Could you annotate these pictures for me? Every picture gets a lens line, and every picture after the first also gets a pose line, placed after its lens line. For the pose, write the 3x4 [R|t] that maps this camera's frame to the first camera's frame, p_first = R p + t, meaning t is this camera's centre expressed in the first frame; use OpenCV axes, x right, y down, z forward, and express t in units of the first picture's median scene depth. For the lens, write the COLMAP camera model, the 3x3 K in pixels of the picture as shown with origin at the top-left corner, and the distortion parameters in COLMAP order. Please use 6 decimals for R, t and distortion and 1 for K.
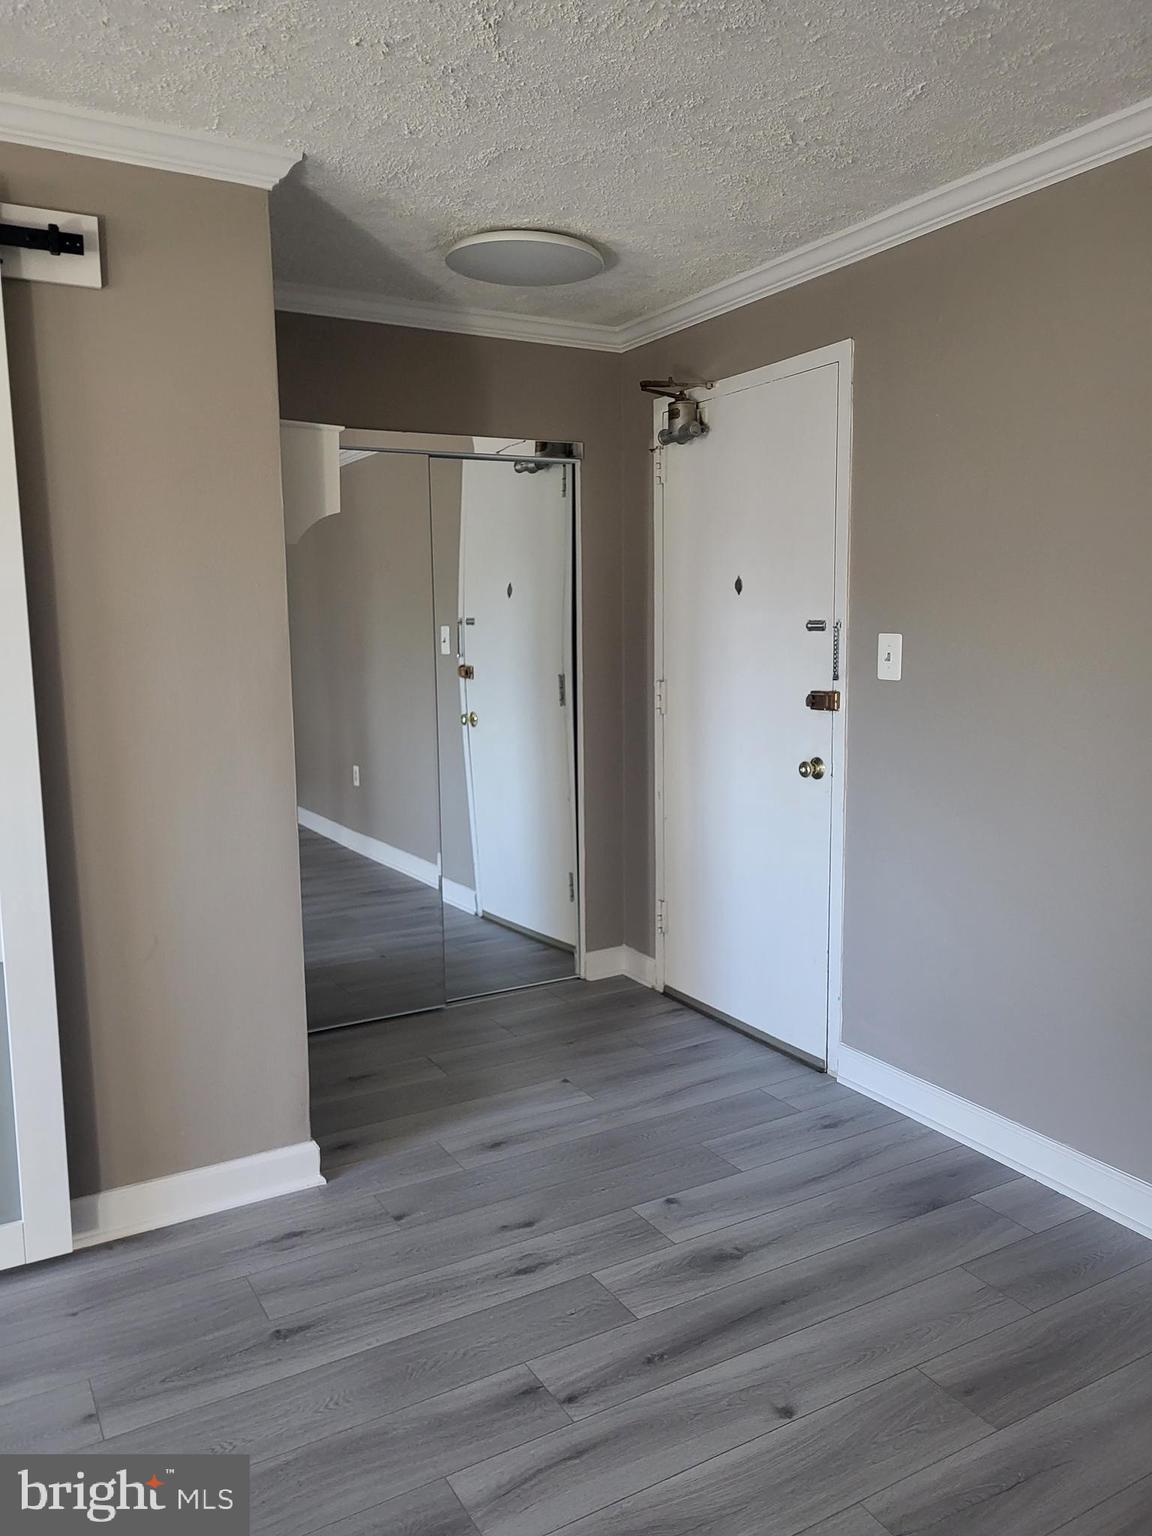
lens RADIAL K [[1173.4, 0, 577.5], [0, 1173.4, 772.3], [0, 0, 1]] dist [0.062484, -0.059204]
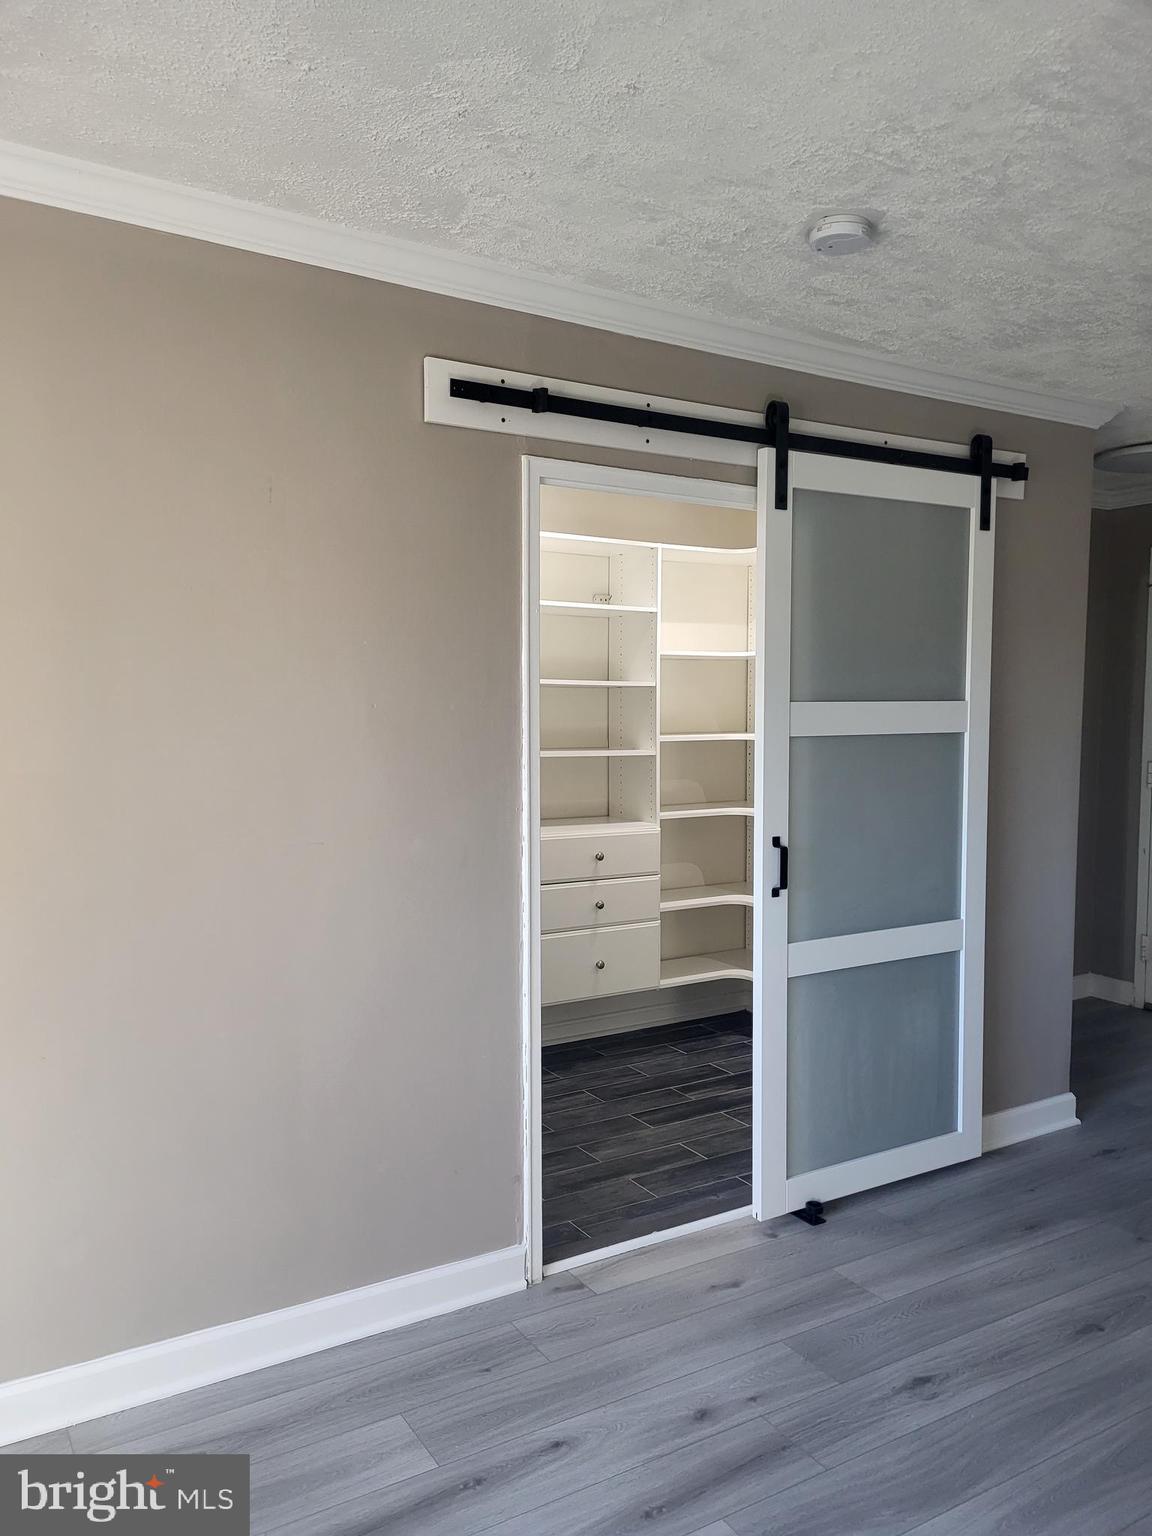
lens RADIAL K [[1178.4, 0, 580.6], [0, 1178.4, 798.2], [0, 0, 1]] dist [0.066389, -0.000131]
pose [[0.999230, 0.006977, 0.038619, -0.866346], [-0.005256, 0.998996, -0.044488, 0.032959], [-0.038891, 0.044251, 0.998263, -0.398920]]
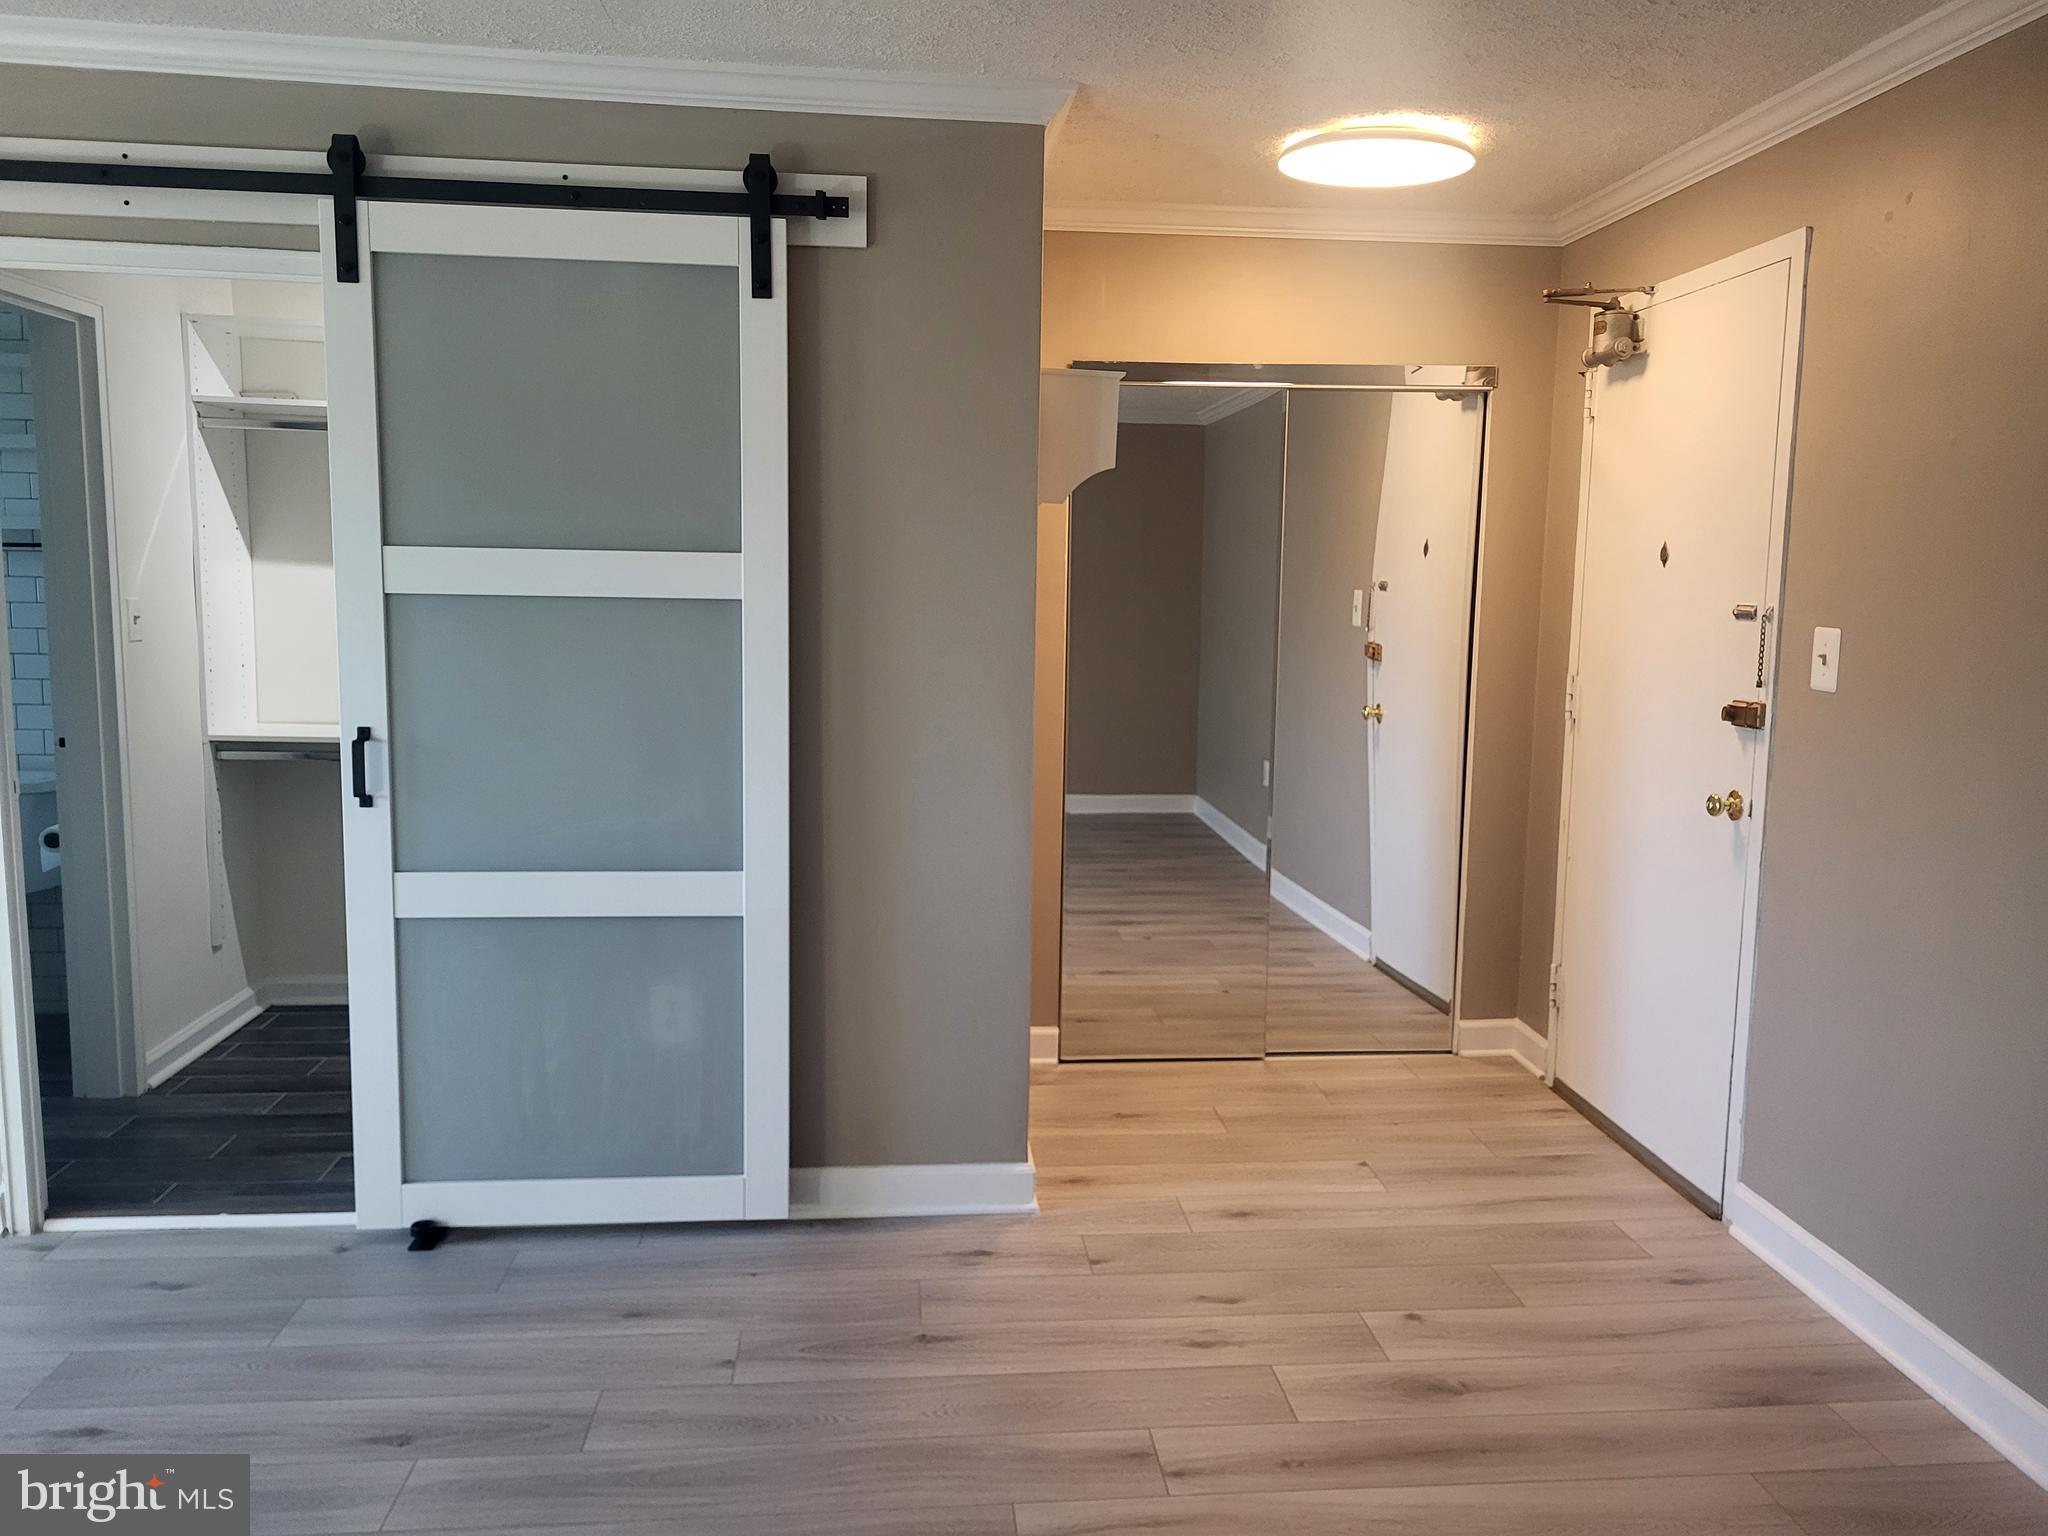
lens RADIAL K [[1564.5, 0, 1022.5], [0, 1564.5, 759.7], [0, 0, 1]] dist [0.062484, -0.059204]
pose [[0.905591, 0.076882, -0.417127, 0.254766], [-0.080699, 0.996702, 0.008507, -0.005455], [0.416406, 0.025958, 0.908808, -0.103901]]
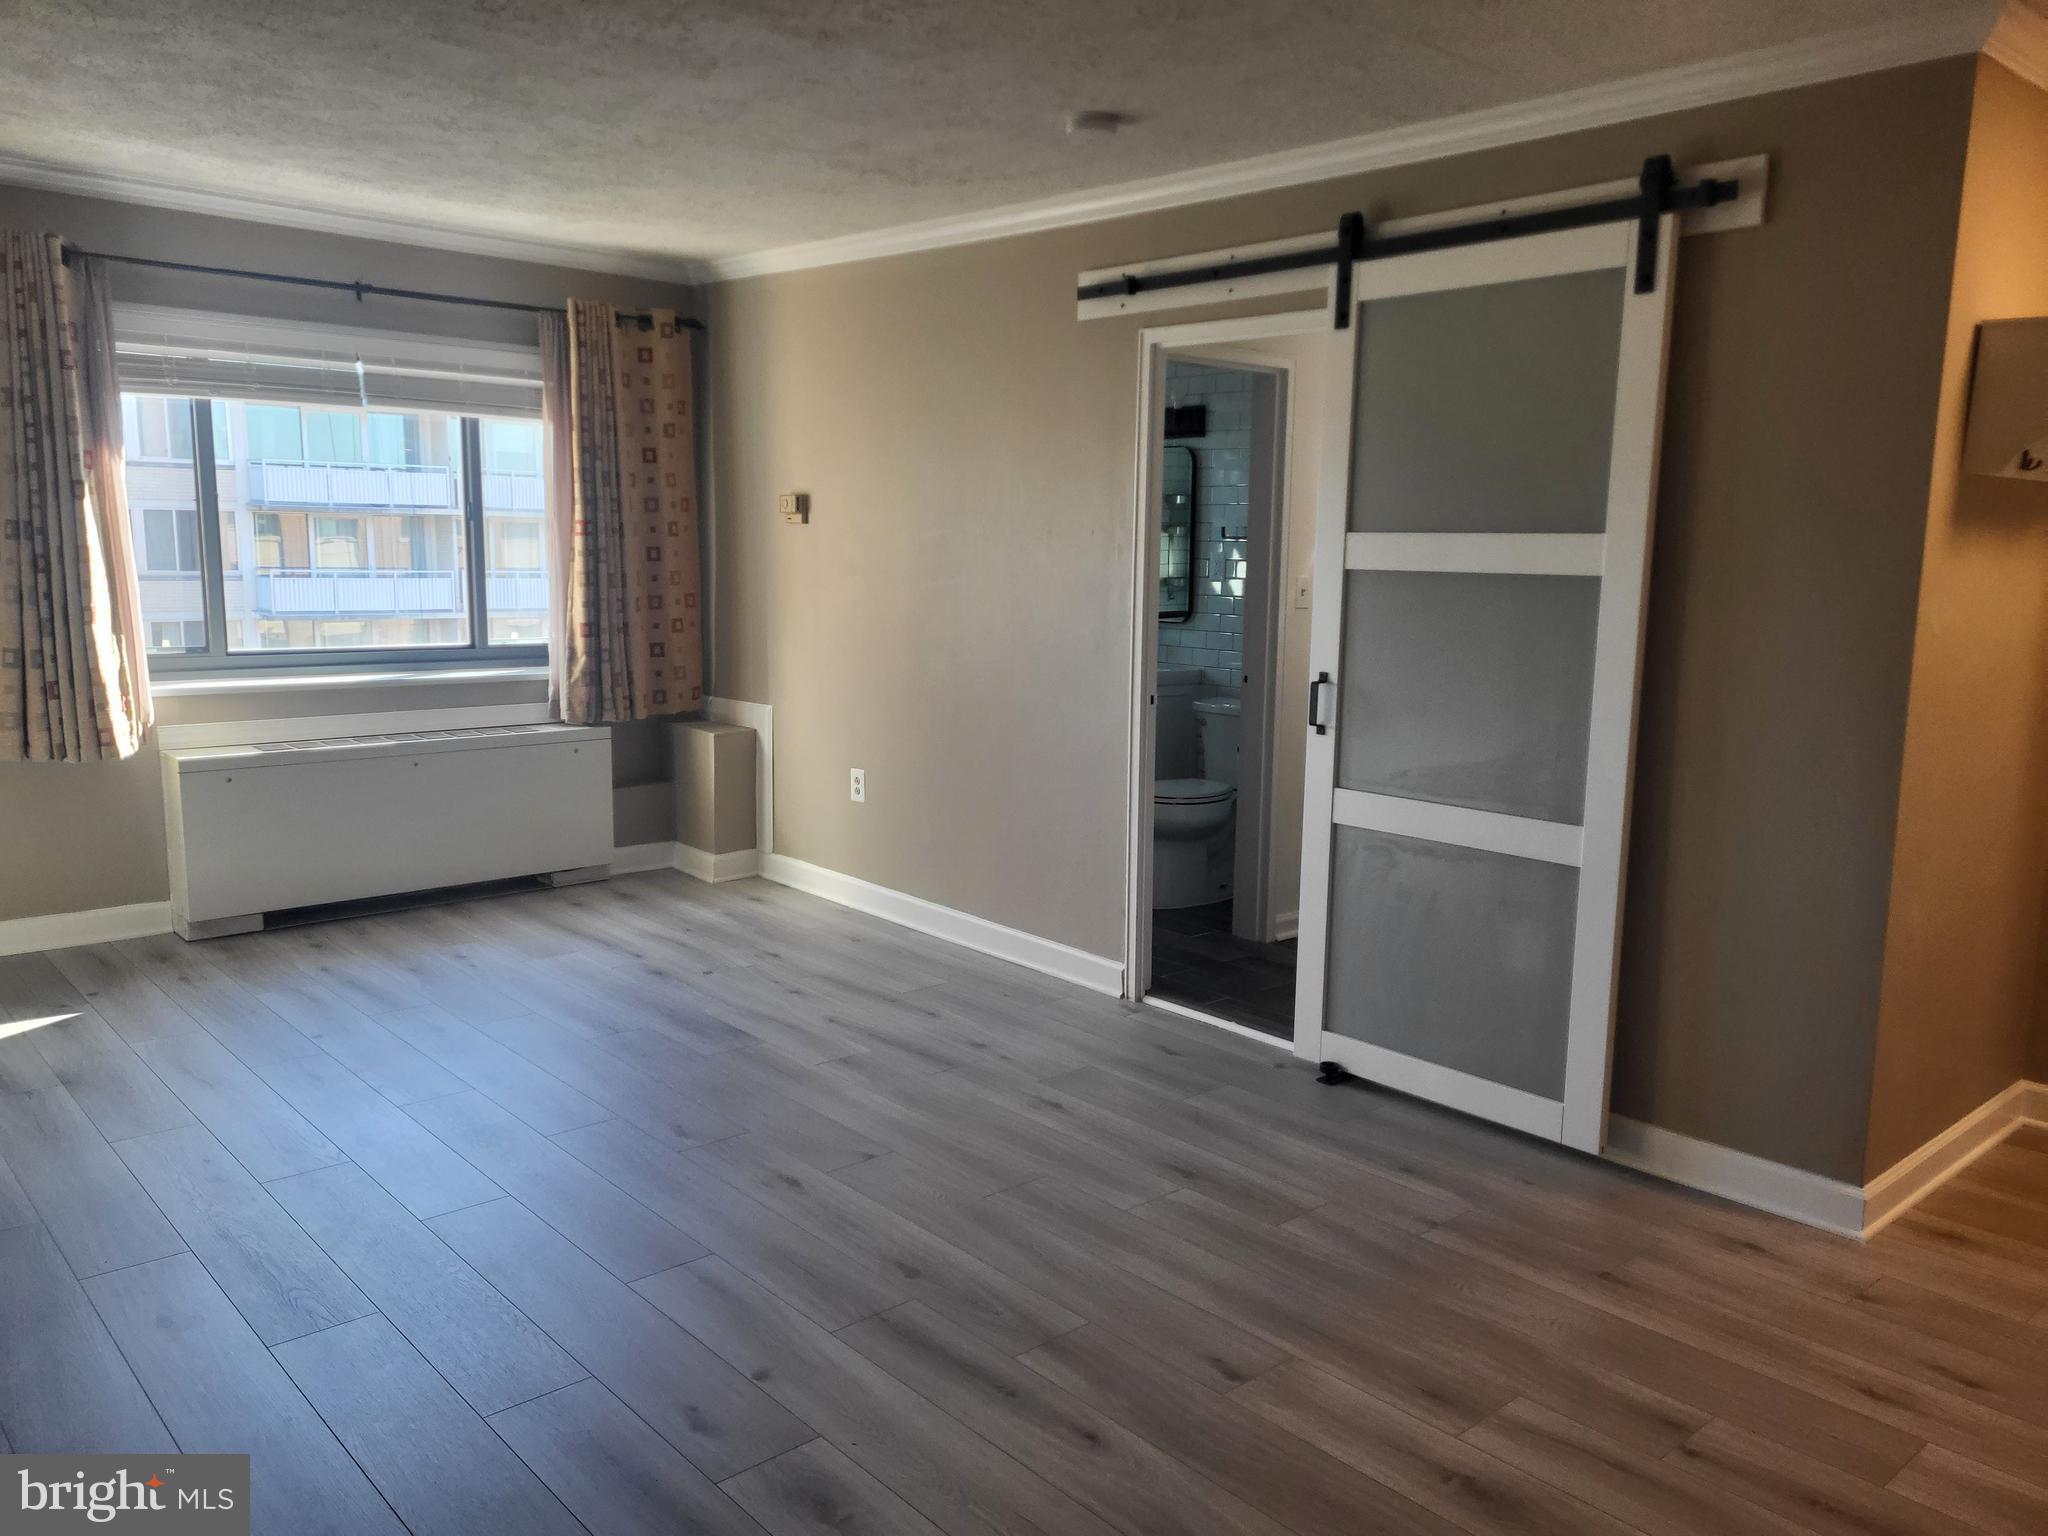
lens RADIAL K [[1554.8, 0, 1031.5], [0, 1554.8, 773.1], [0, 0, 1]] dist [0.083922, -0.064003]
pose [[0.199510, 0.159241, -0.966870, 0.716241], [-0.144178, 0.980739, 0.131774, -0.041236], [0.969231, 0.113111, 0.218626, 0.153653]]
